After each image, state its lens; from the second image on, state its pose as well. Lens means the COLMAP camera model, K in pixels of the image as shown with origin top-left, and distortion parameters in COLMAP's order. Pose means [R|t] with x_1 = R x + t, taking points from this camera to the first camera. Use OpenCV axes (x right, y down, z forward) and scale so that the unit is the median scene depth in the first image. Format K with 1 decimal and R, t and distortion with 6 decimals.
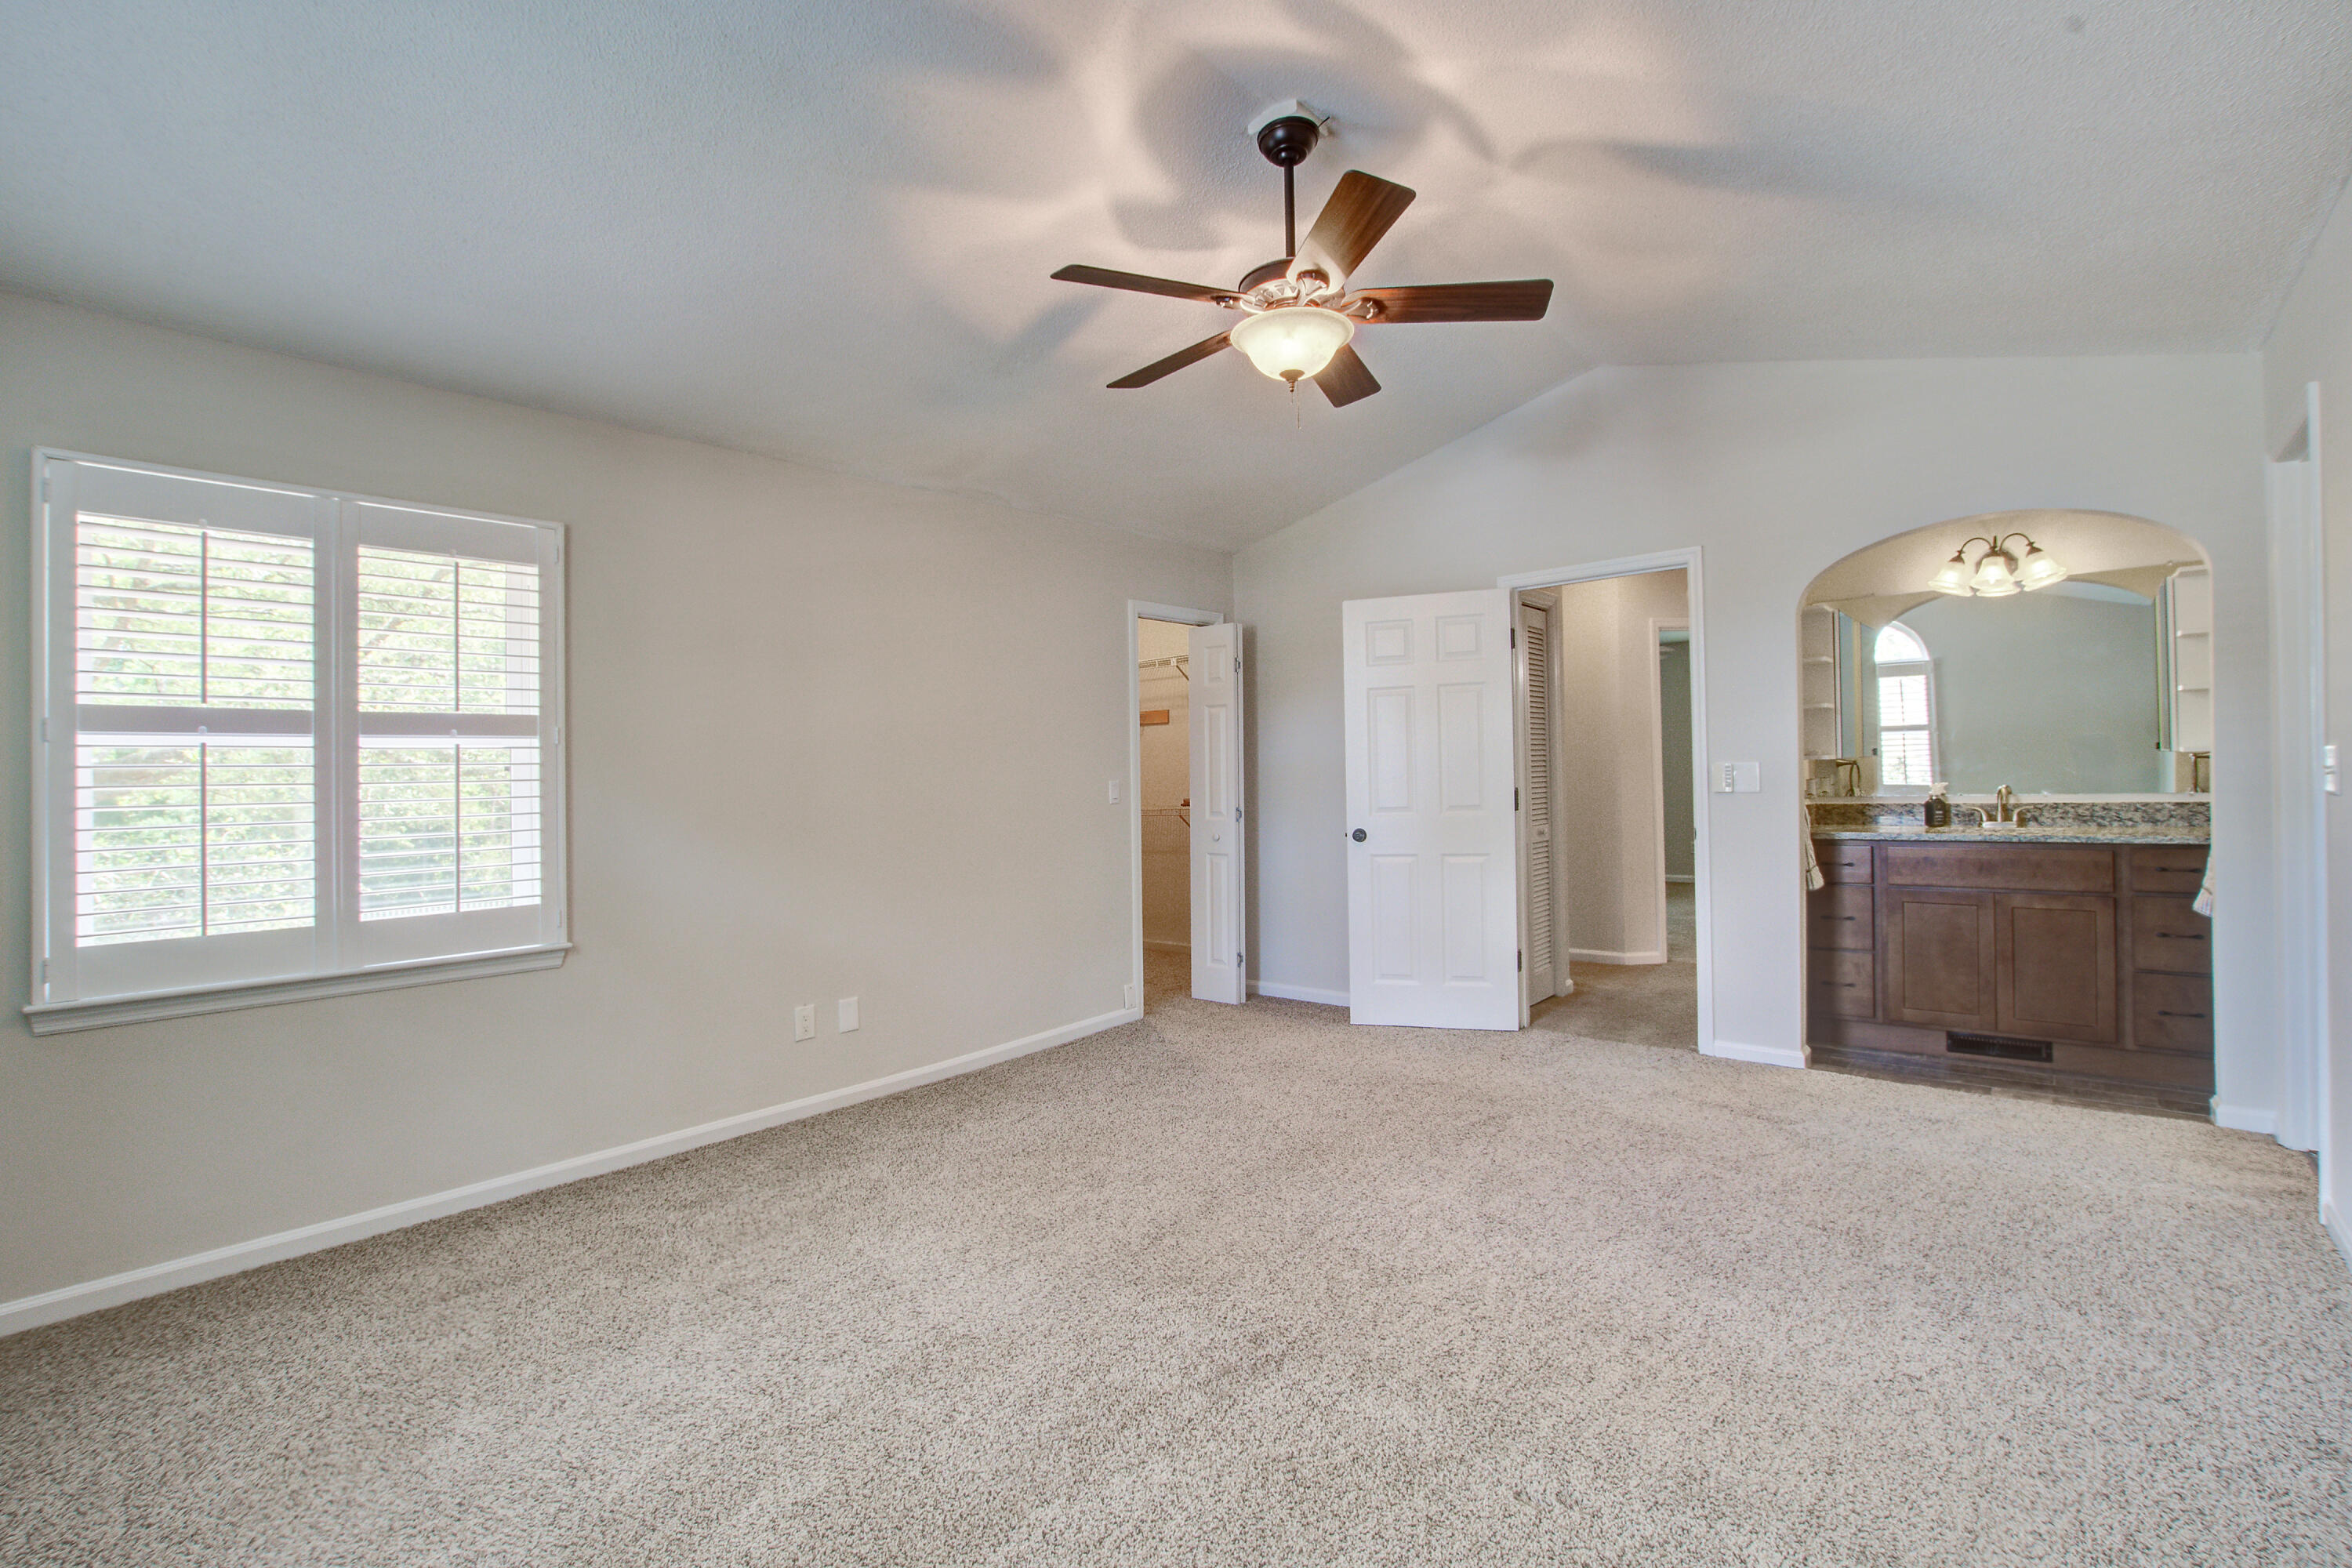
lens RADIAL K [[1046.1, 0, 1168.4], [0, 1046.1, 784.7], [0, 0, 1]] dist [-0.029326, 0.003844]
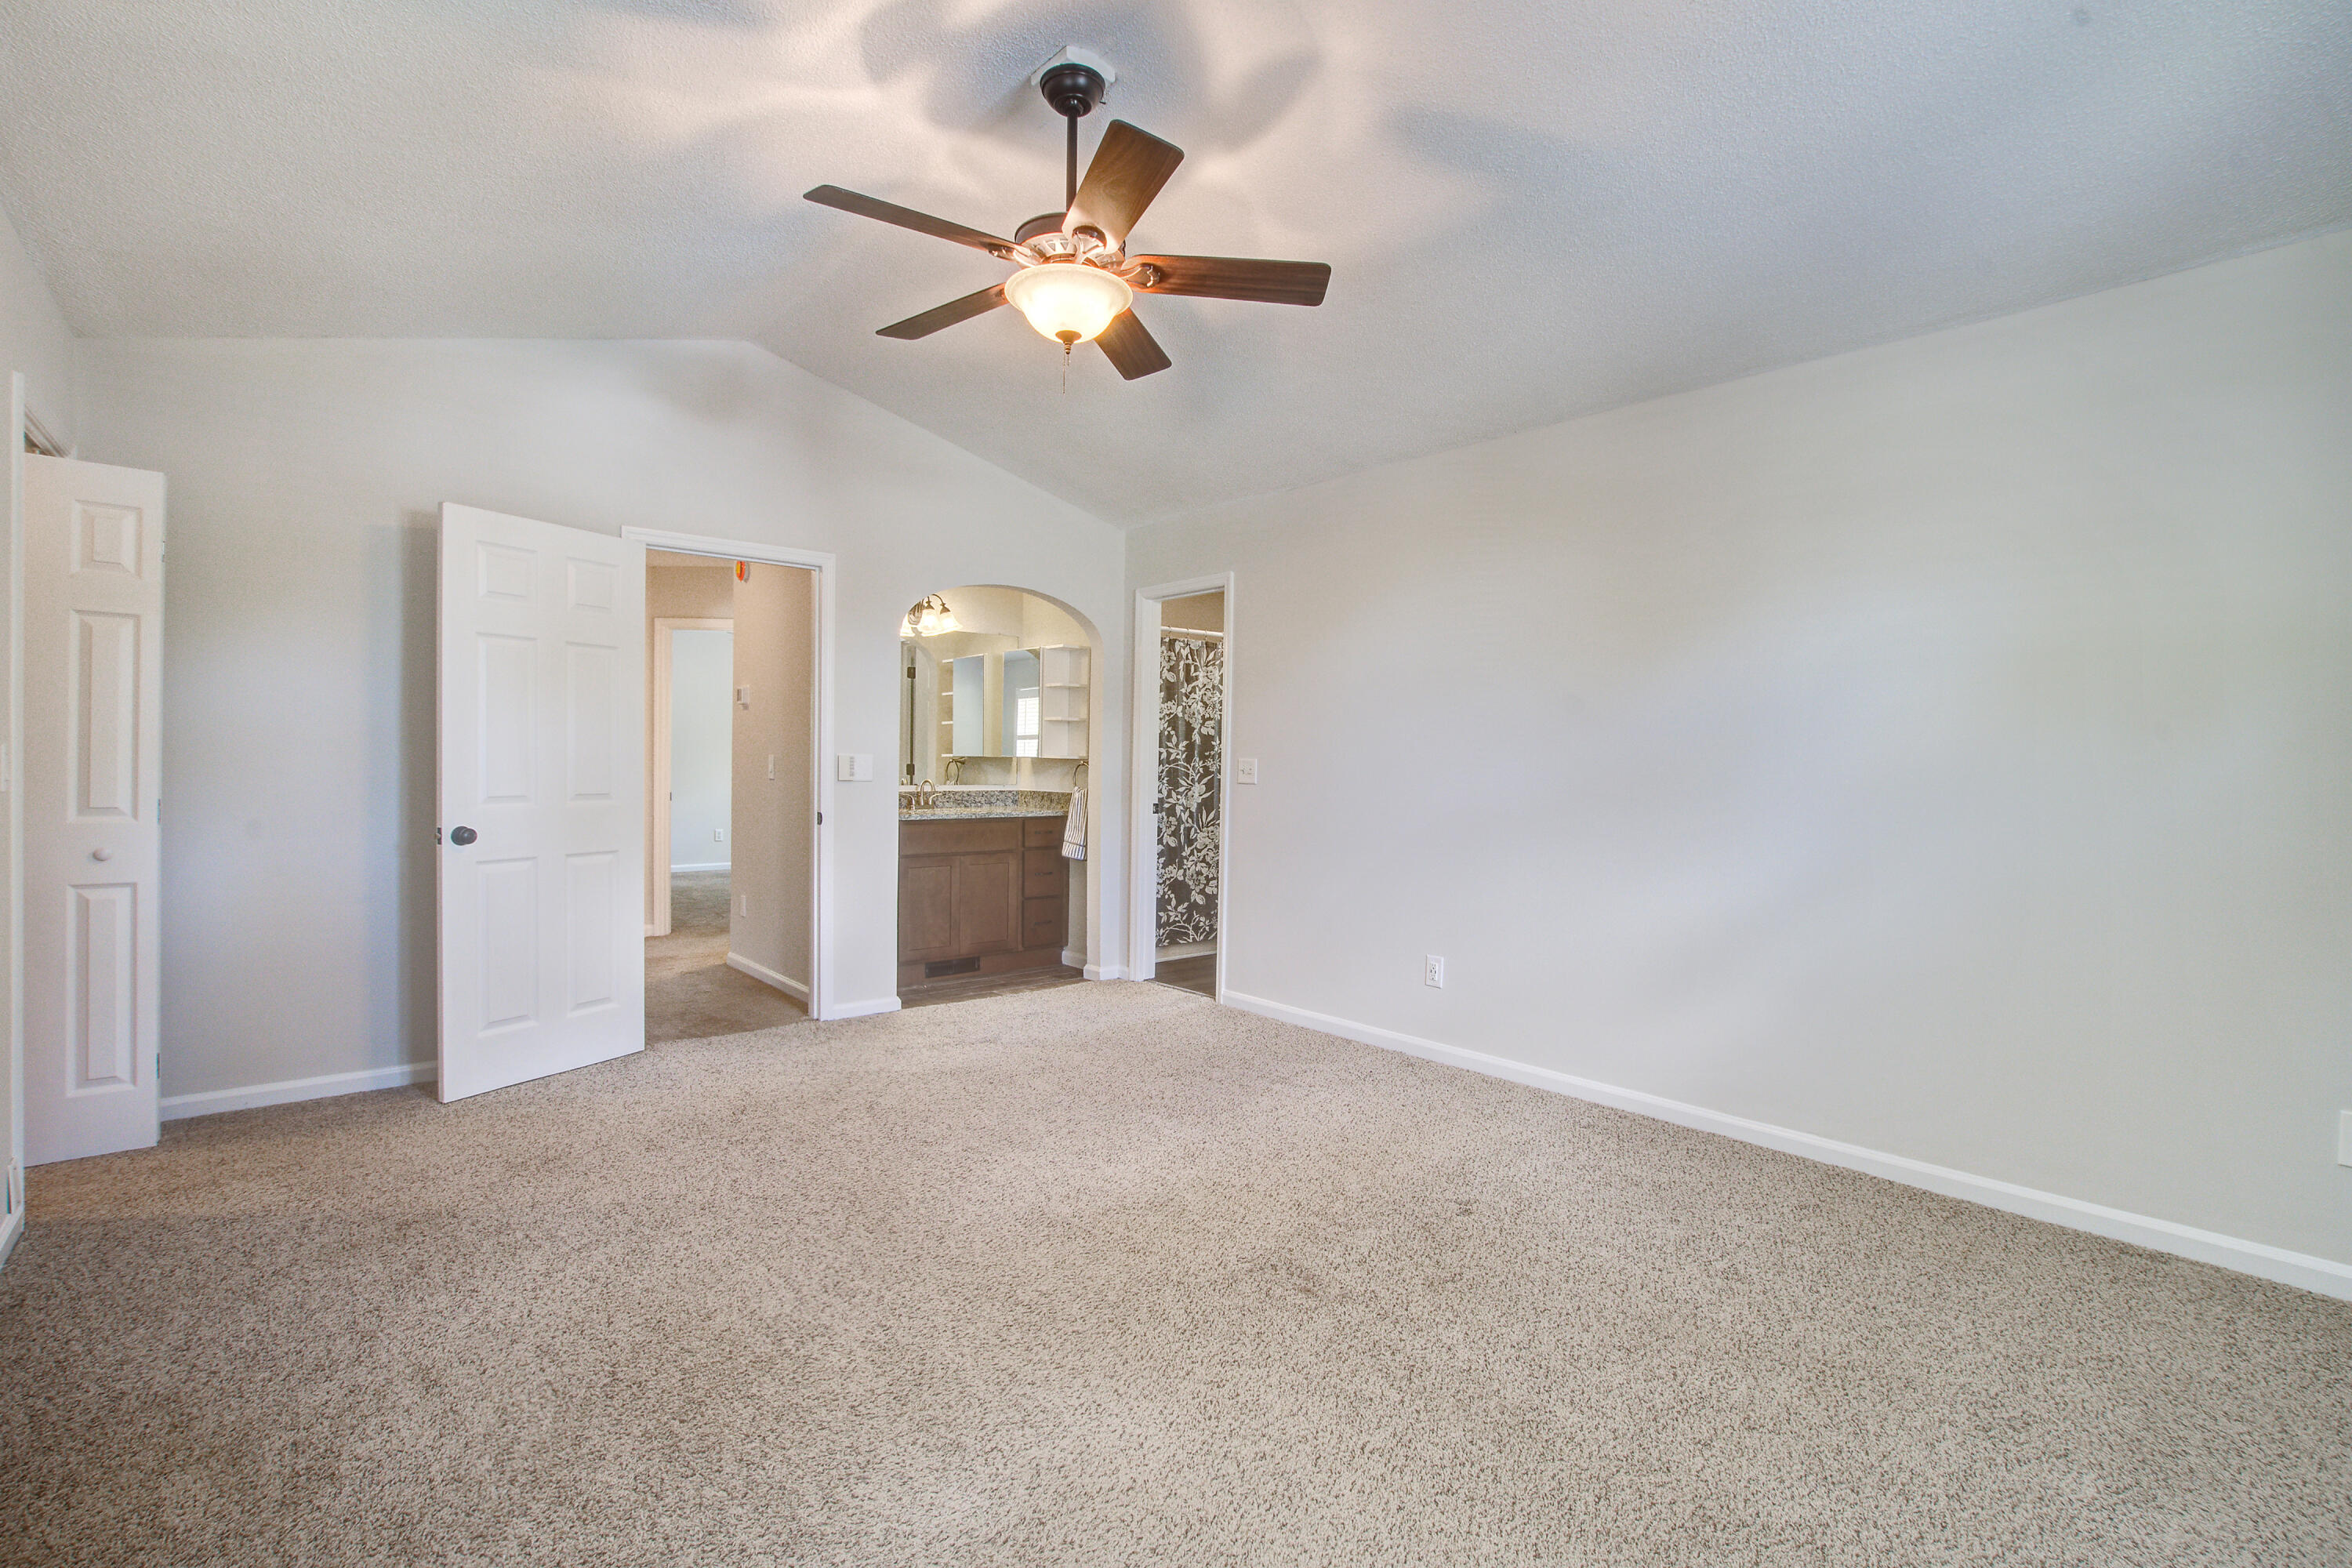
lens RADIAL K [[1046.1, 0, 1168.4], [0, 1046.1, 784.7], [0, 0, 1]] dist [-0.029326, 0.003844]
pose [[0.146764, 0.009674, 0.989124, -0.516143], [-0.007561, 0.999934, -0.008658, 0.019399], [-0.989143, -0.006209, 0.146827, 0.486464]]
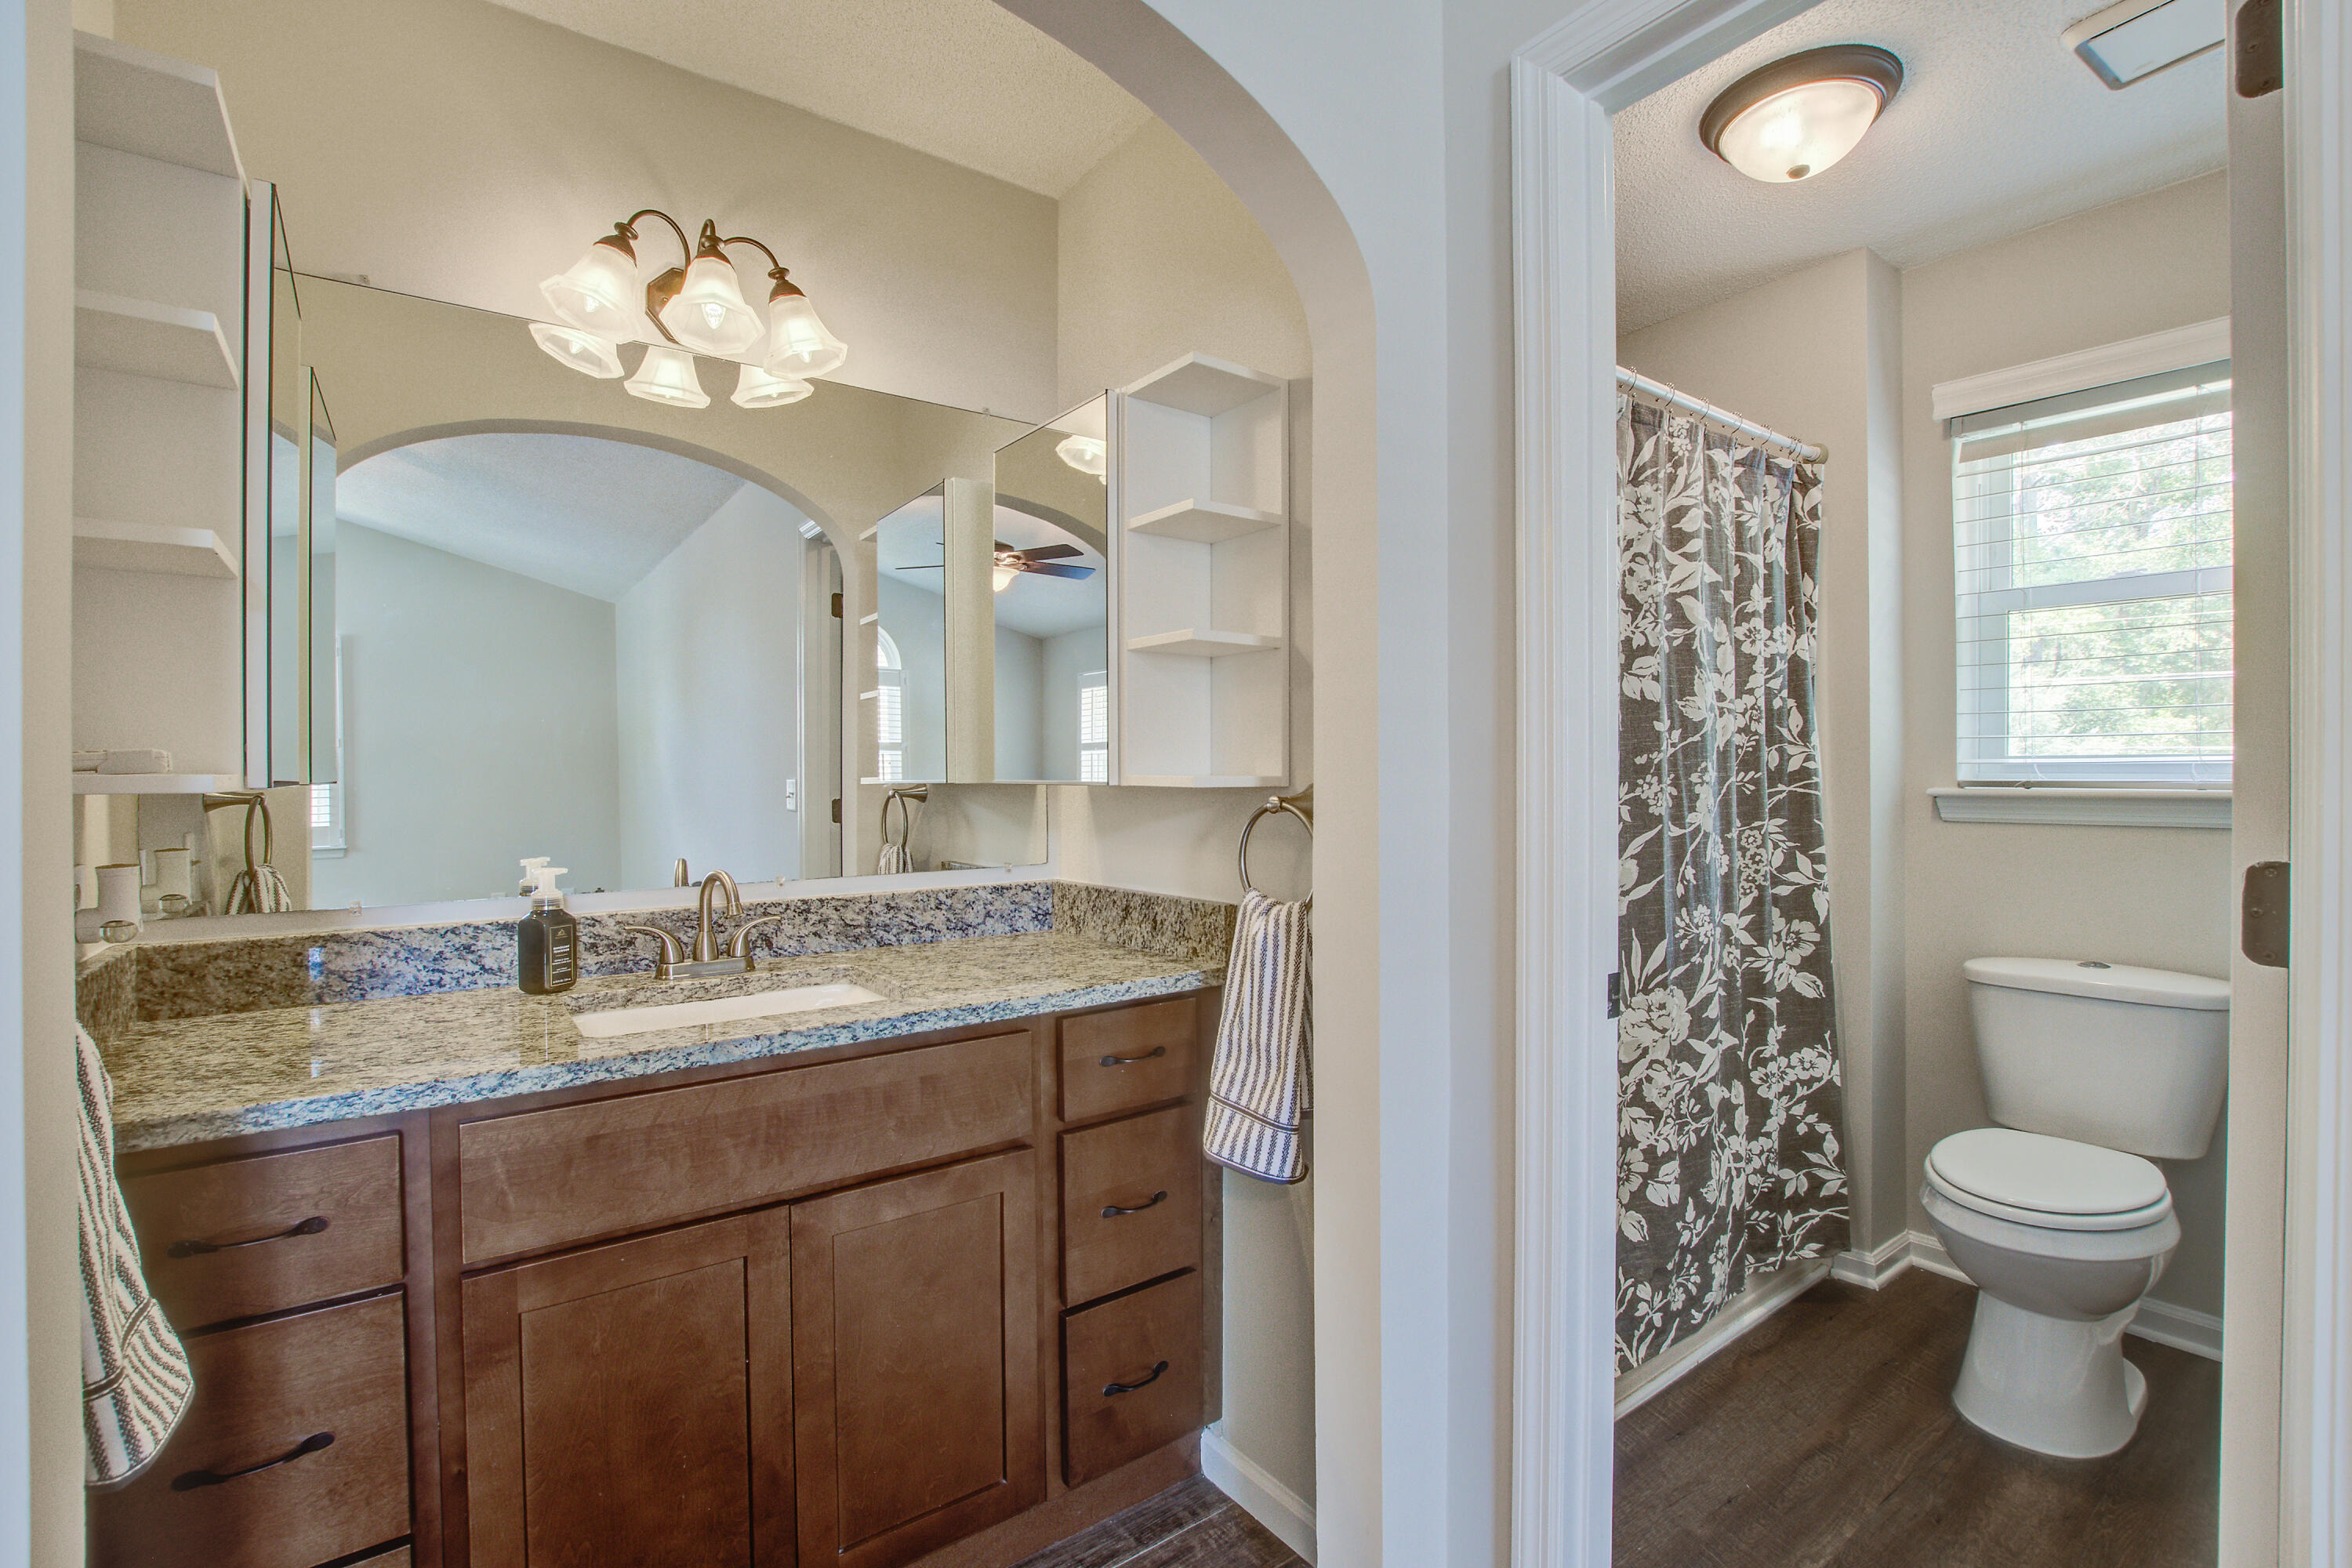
lens RADIAL K [[1046.1, 0, 1168.4], [0, 1046.1, 784.7], [0, 0, 1]] dist [-0.029326, 0.003844]
pose [[0.212178, 0.019959, 0.977027, 0.474218], [0.010156, 0.999692, -0.022628, -0.019174], [-0.977178, 0.014724, 0.211910, 0.762803]]
